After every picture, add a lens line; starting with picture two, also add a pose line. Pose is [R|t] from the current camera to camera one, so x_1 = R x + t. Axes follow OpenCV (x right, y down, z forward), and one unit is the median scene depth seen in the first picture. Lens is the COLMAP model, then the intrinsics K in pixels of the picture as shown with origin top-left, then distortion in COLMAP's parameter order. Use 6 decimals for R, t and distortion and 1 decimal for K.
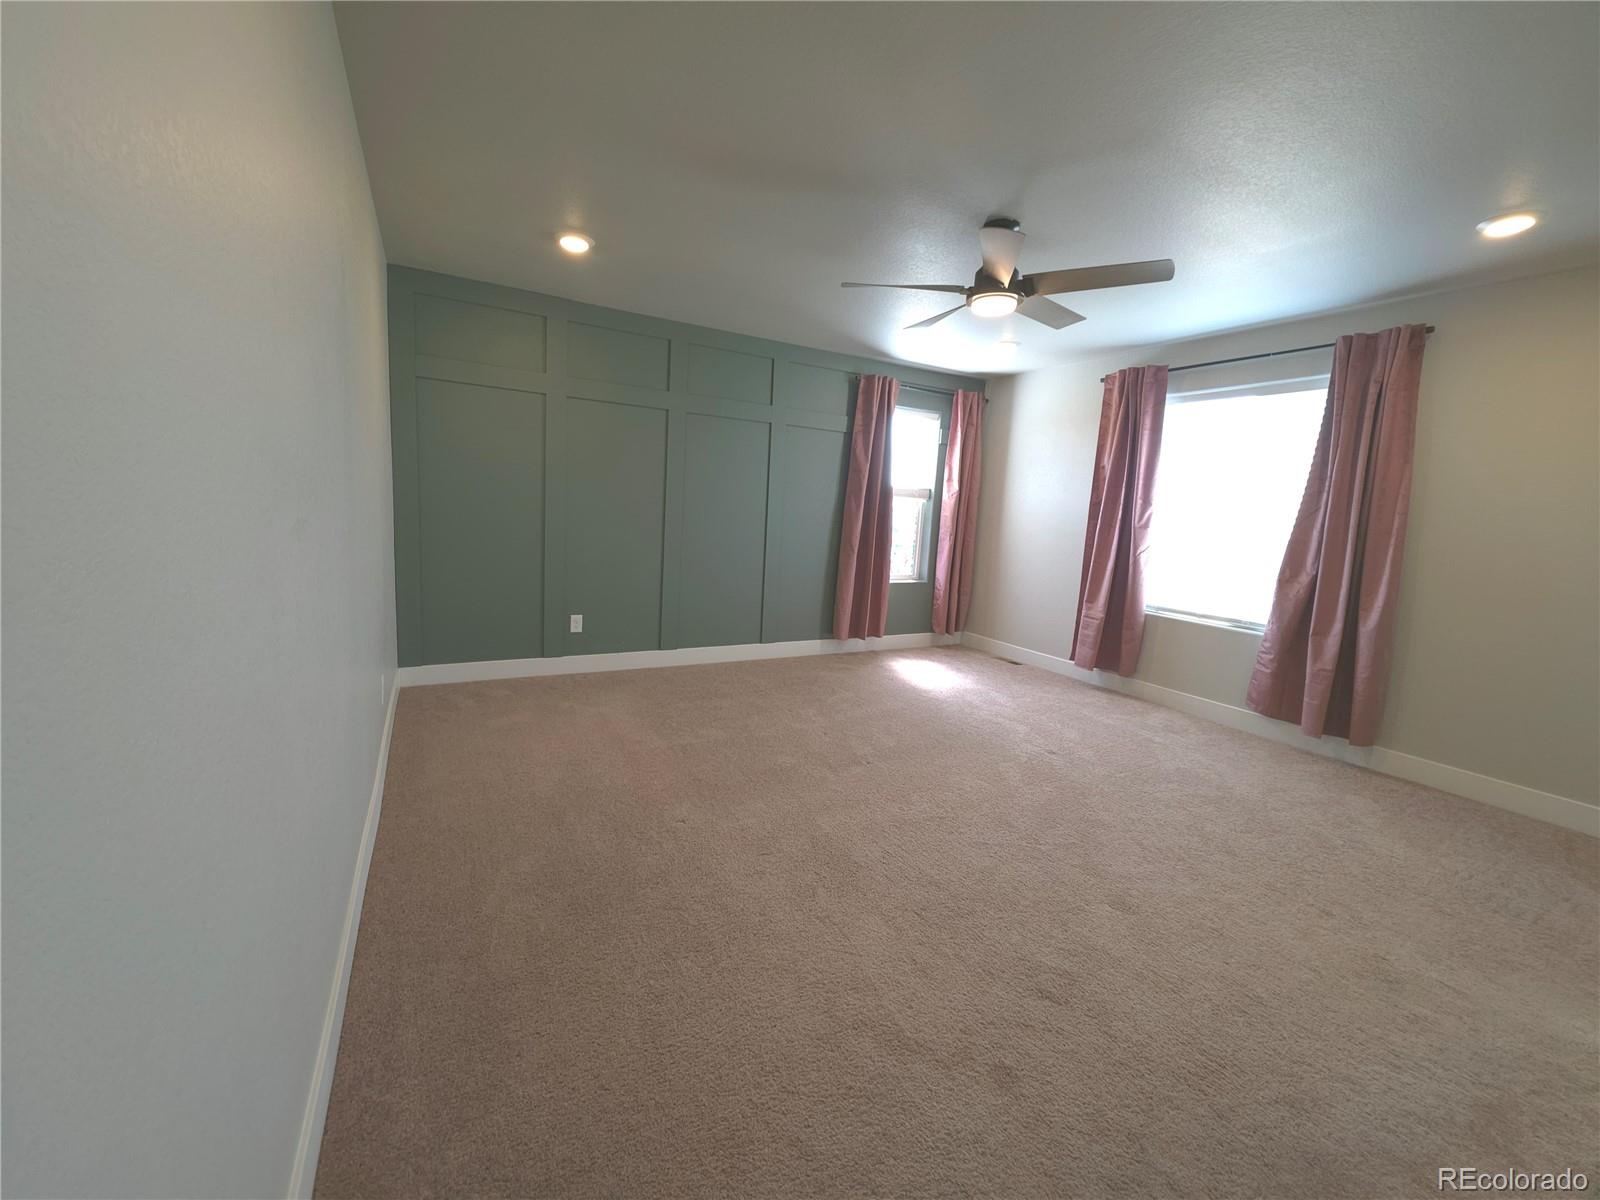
lens RADIAL K [[636.2, 0, 805.2], [0, 636.2, 596.8], [0, 0, 1]] dist [0.004283, -0.003928]
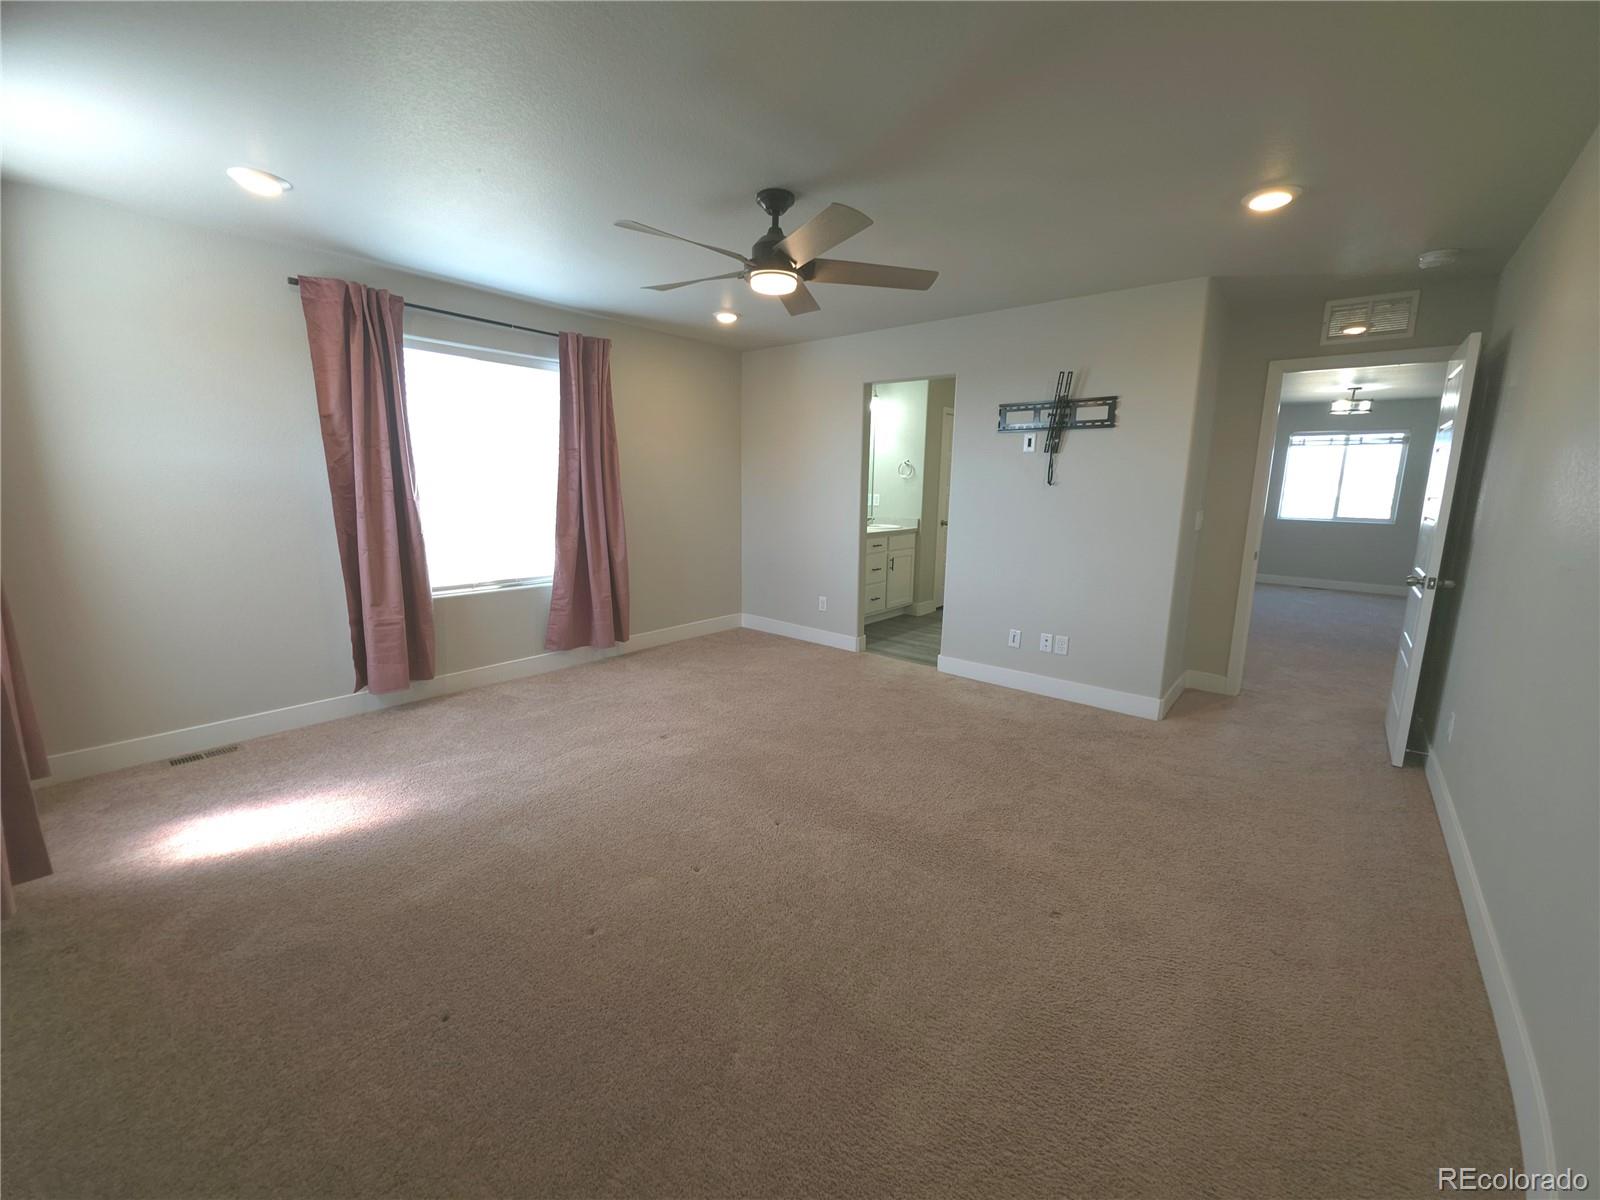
lens RADIAL K [[636.2, 0, 811.5], [0, 636.2, 596.9], [0, 0, 1]] dist [0.004283, -0.003928]
pose [[-0.361229, -0.240371, 0.900963, -0.481530], [0.081819, 0.954307, 0.287408, -0.208366], [-0.928881, 0.177536, -0.325056, 0.929908]]
